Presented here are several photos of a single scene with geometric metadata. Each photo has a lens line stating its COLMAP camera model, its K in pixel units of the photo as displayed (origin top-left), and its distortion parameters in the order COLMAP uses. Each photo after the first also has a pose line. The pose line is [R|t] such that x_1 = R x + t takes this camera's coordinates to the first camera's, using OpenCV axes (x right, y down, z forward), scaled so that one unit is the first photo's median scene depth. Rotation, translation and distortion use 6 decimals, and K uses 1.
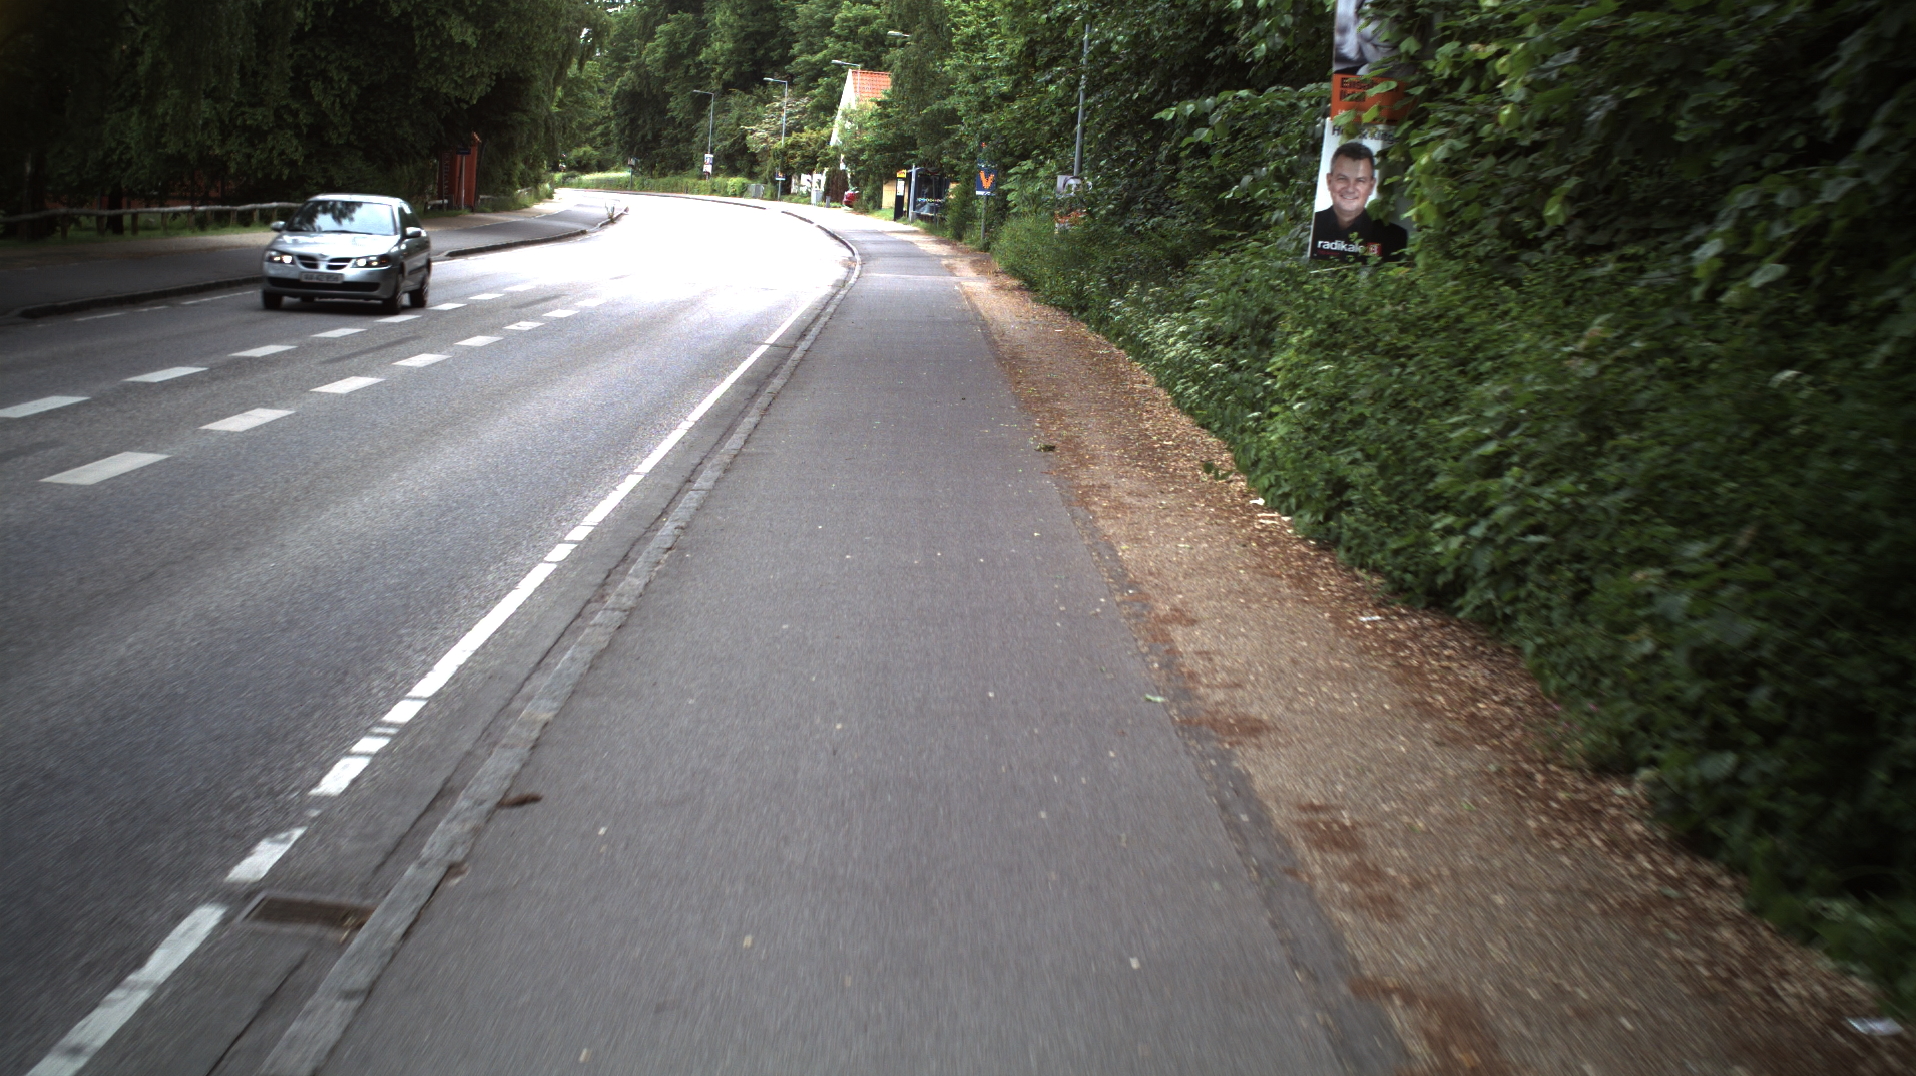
lens RADIAL K [[7346.8, 0, 956.3], [0, 7346.8, 552.5], [0, 0, 1]] dist [-1.091776, 0.000000]
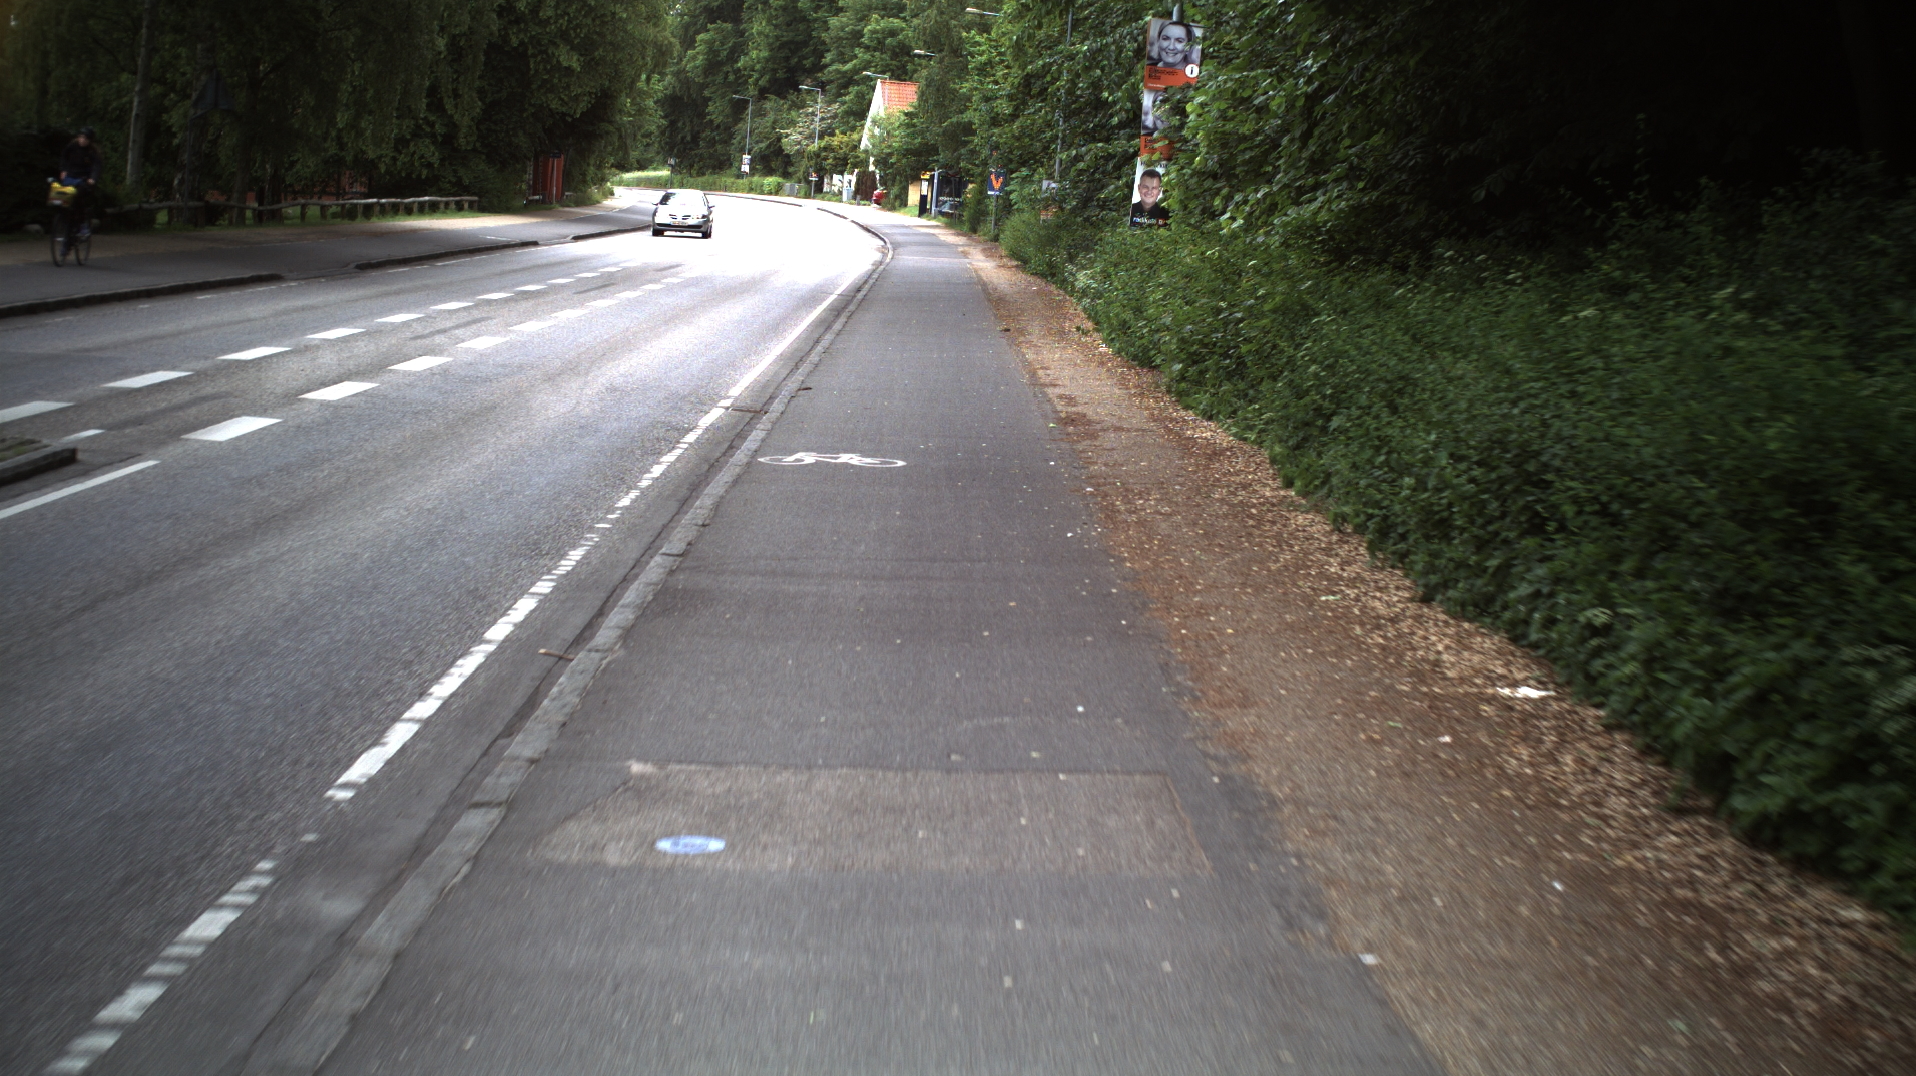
lens RADIAL K [[9780.8, 0, 966.4], [0, 9780.8, 527.7], [0, 0, 1]] dist [-2.183690, 0.000000]
pose [[0.999979, 0.005982, -0.002636, 0.004815], [-0.006020, 0.999875, -0.014610, 0.037617], [0.002548, 0.014626, 0.999890, -0.771023]]
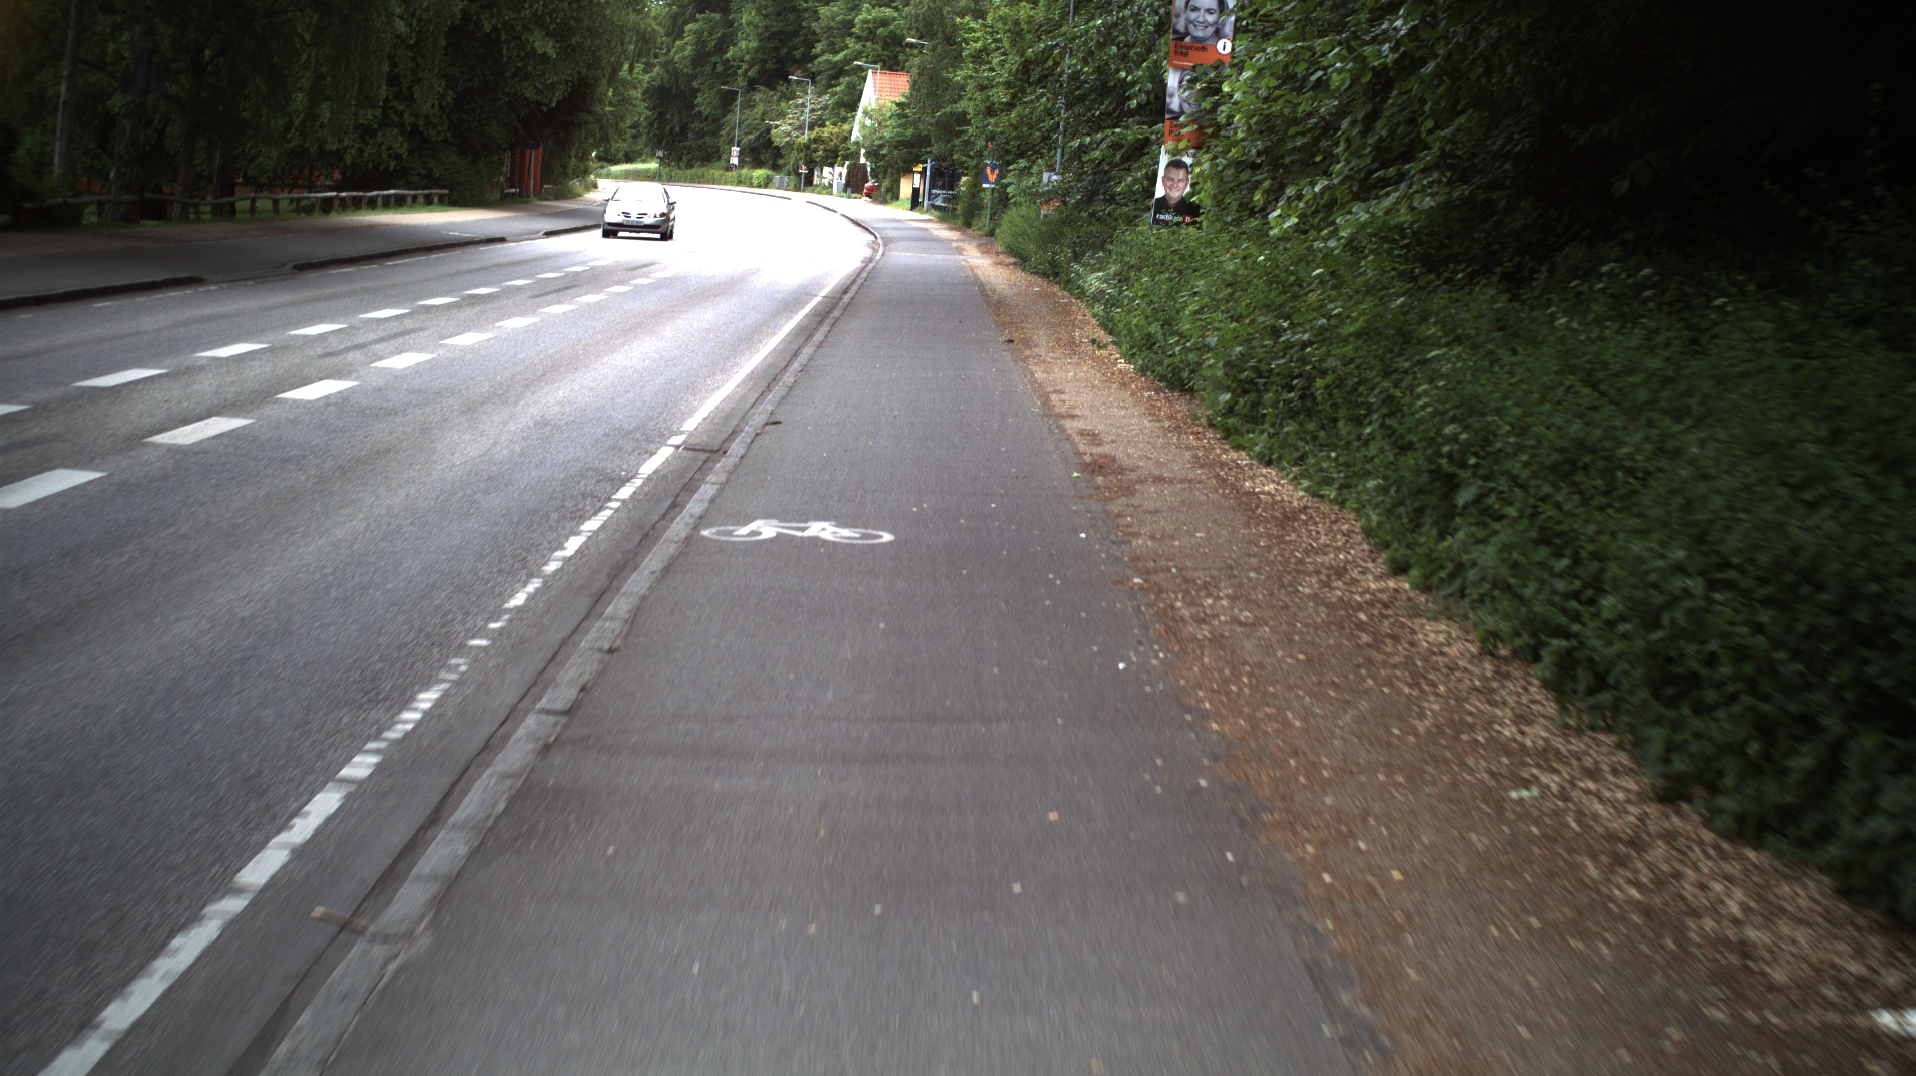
lens RADIAL K [[9034.5, 0, 966.7], [0, 9034.5, 531.4], [0, 0, 1]] dist [-1.790684, 0.000000]
pose [[0.999982, 0.005800, -0.001311, 0.003025], [-0.005814, 0.999928, -0.010530, 0.025957], [0.001250, 0.010537, 0.999944, -0.534221]]
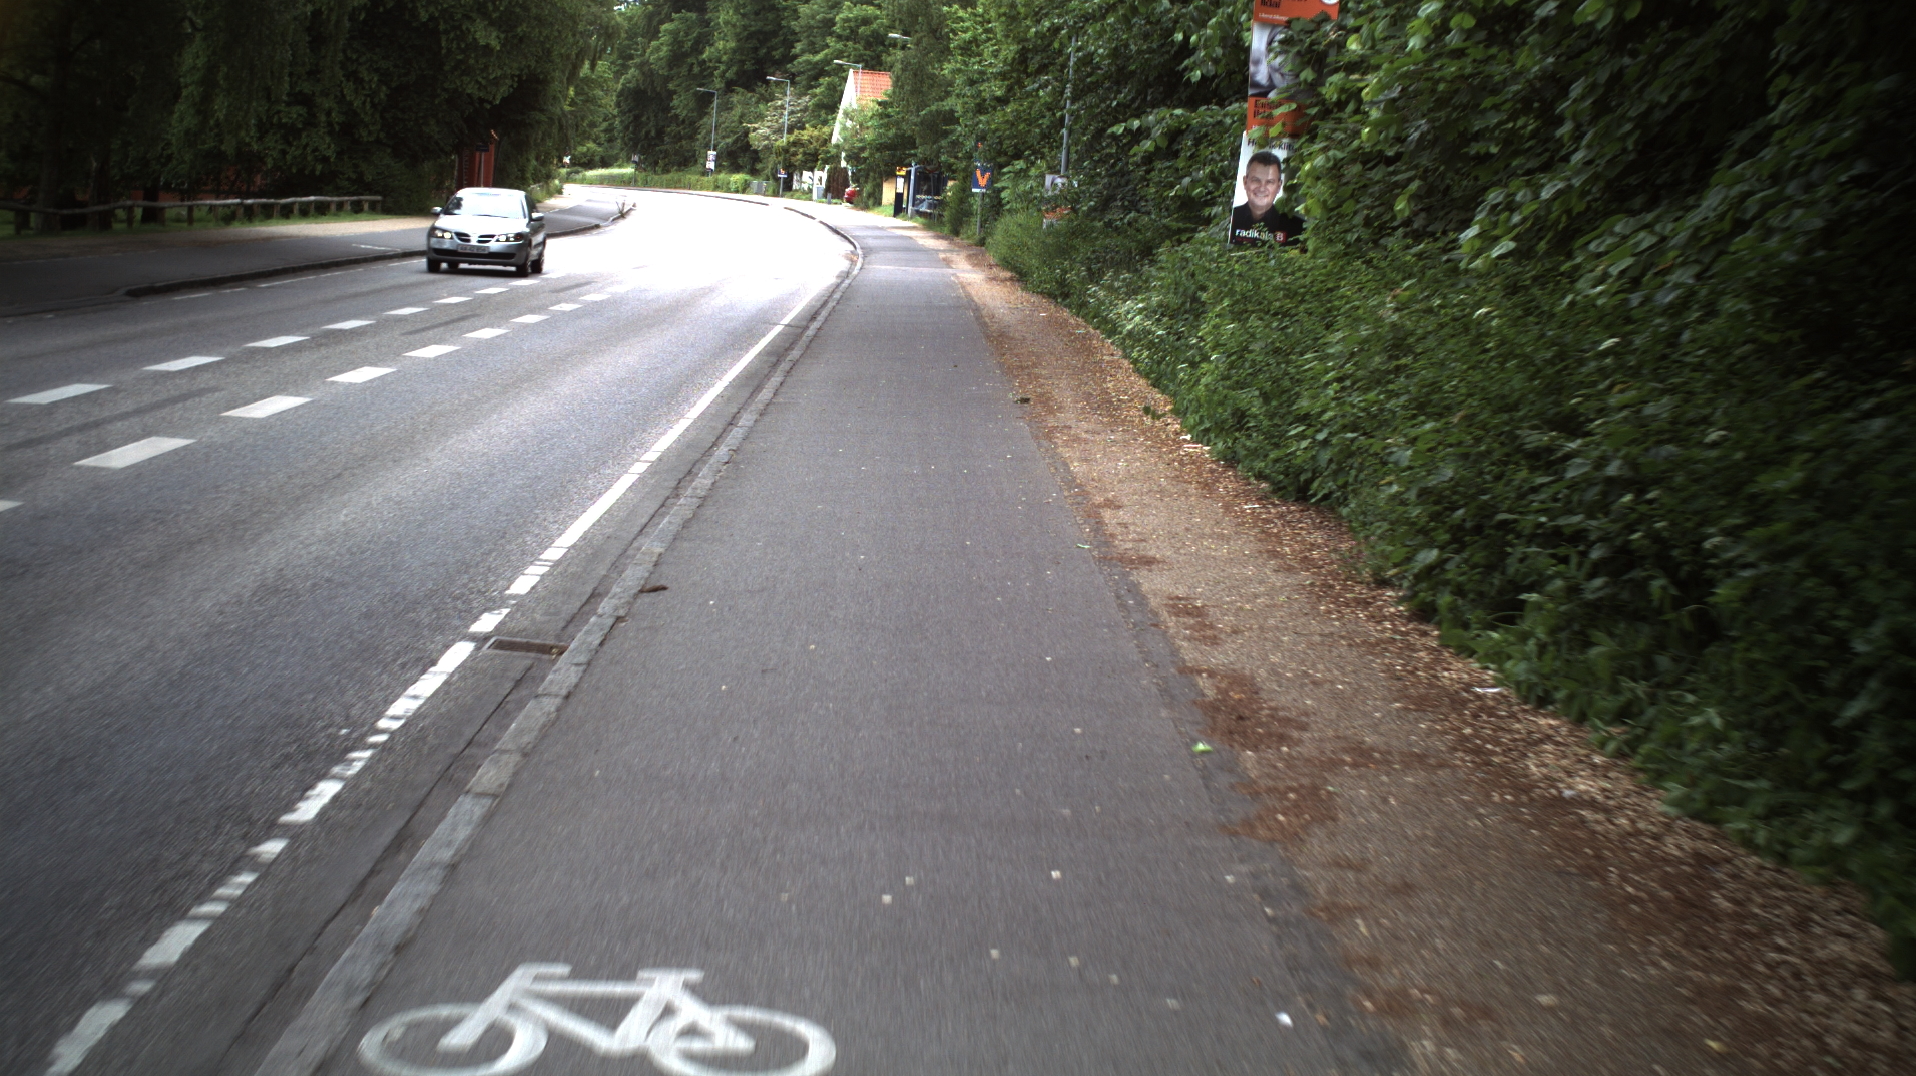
lens RADIAL K [[7839.7, 0, 947.9], [0, 7839.7, 537.1], [0, 0, 1]] dist [-1.376935, 0.000000]
pose [[0.999989, 0.004595, -0.000996, 0.000697], [-0.004599, 0.999978, -0.004688, 0.007542], [0.000974, 0.004692, 0.999989, -0.154320]]
